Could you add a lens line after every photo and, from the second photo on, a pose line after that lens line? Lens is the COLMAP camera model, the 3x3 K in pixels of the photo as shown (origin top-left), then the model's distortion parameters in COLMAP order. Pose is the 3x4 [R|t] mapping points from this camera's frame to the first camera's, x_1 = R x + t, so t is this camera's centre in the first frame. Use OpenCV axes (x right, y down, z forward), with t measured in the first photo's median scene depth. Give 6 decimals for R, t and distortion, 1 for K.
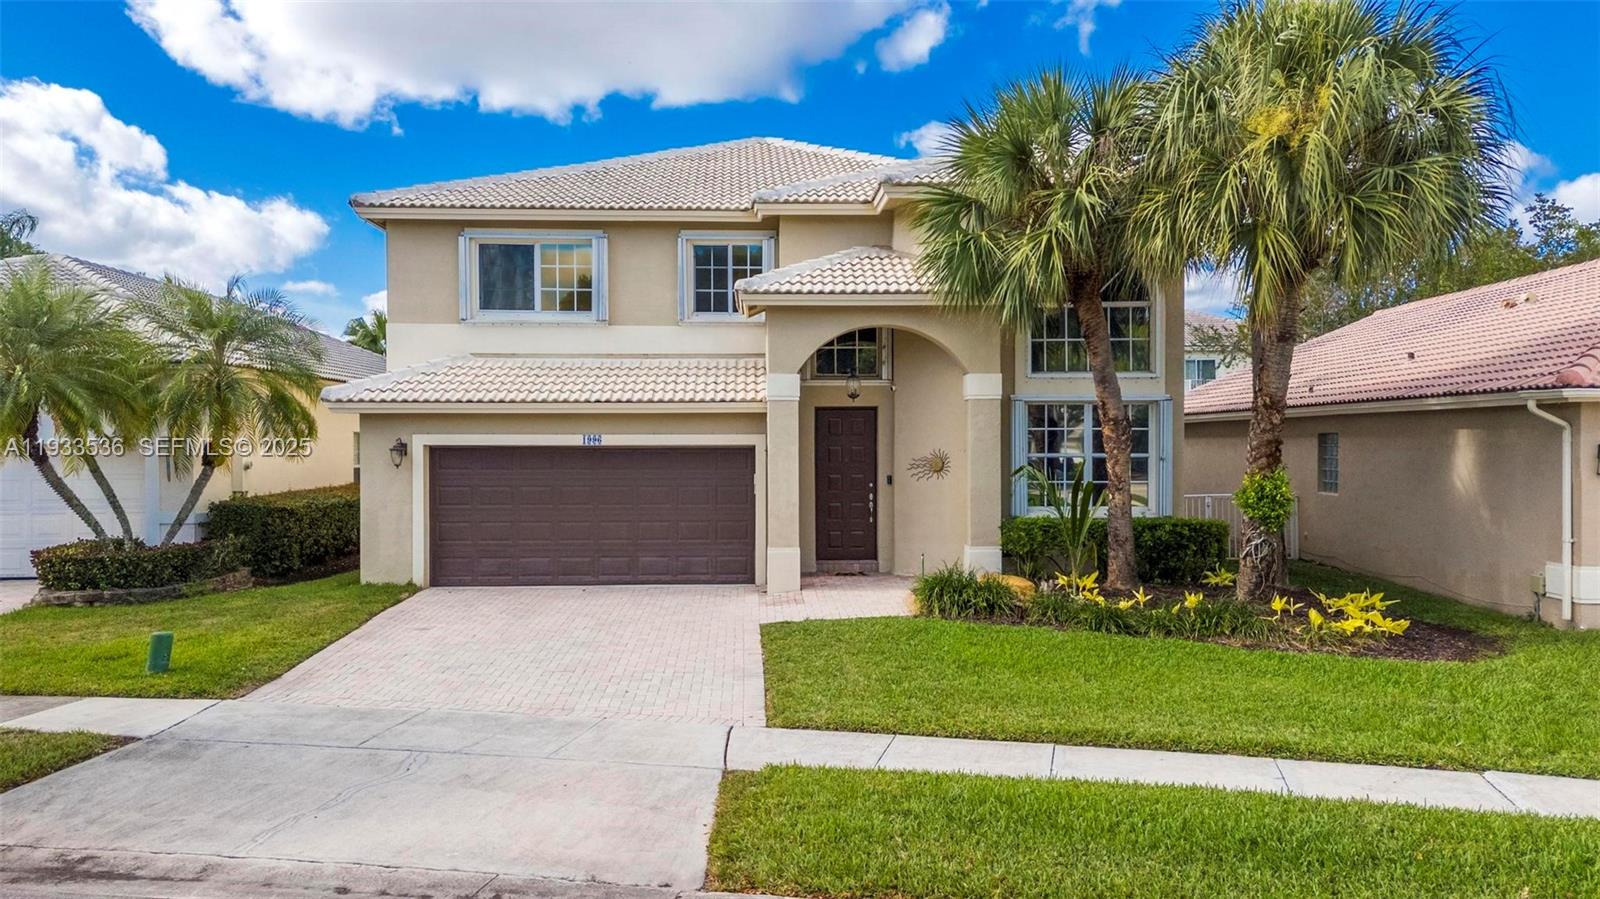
lens RADIAL K [[1190.2, 0, 802.9], [0, 1190.2, 450.6], [0, 0, 1]] dist [0.076883, 0.000808]
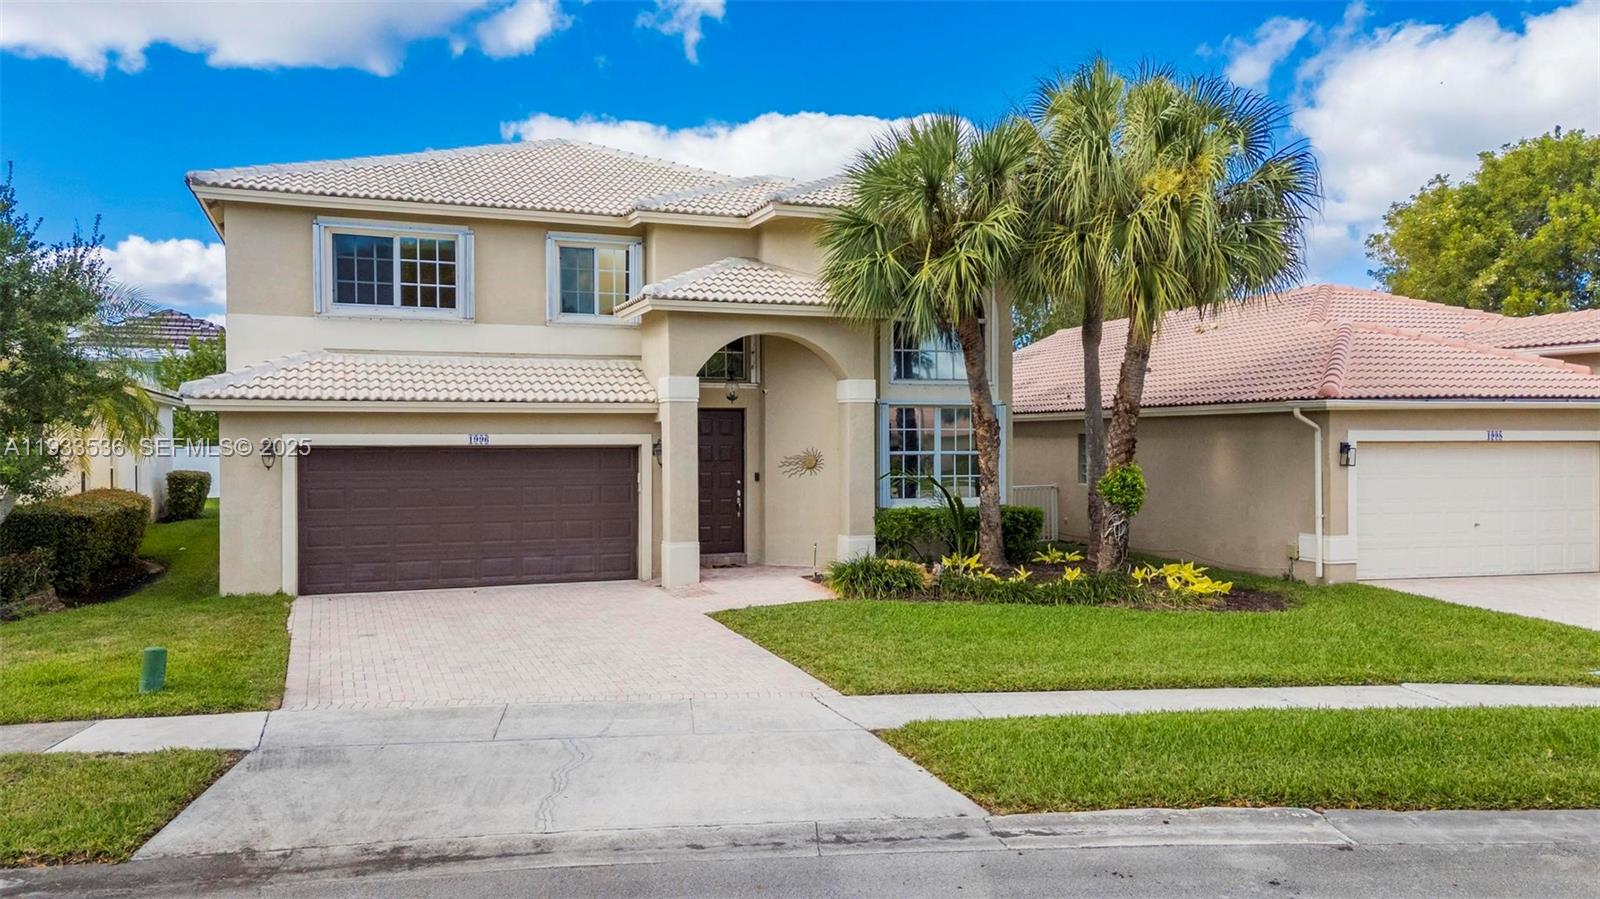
lens RADIAL K [[1186.9, 0, 802.4], [0, 1186.9, 447.2], [0, 0, 1]] dist [0.082622, 0.001390]
pose [[0.945368, -0.002679, 0.325994, -0.260315], [0.004017, 0.999986, -0.003433, 0.001890], [-0.325981, 0.004555, 0.945365, -0.023919]]
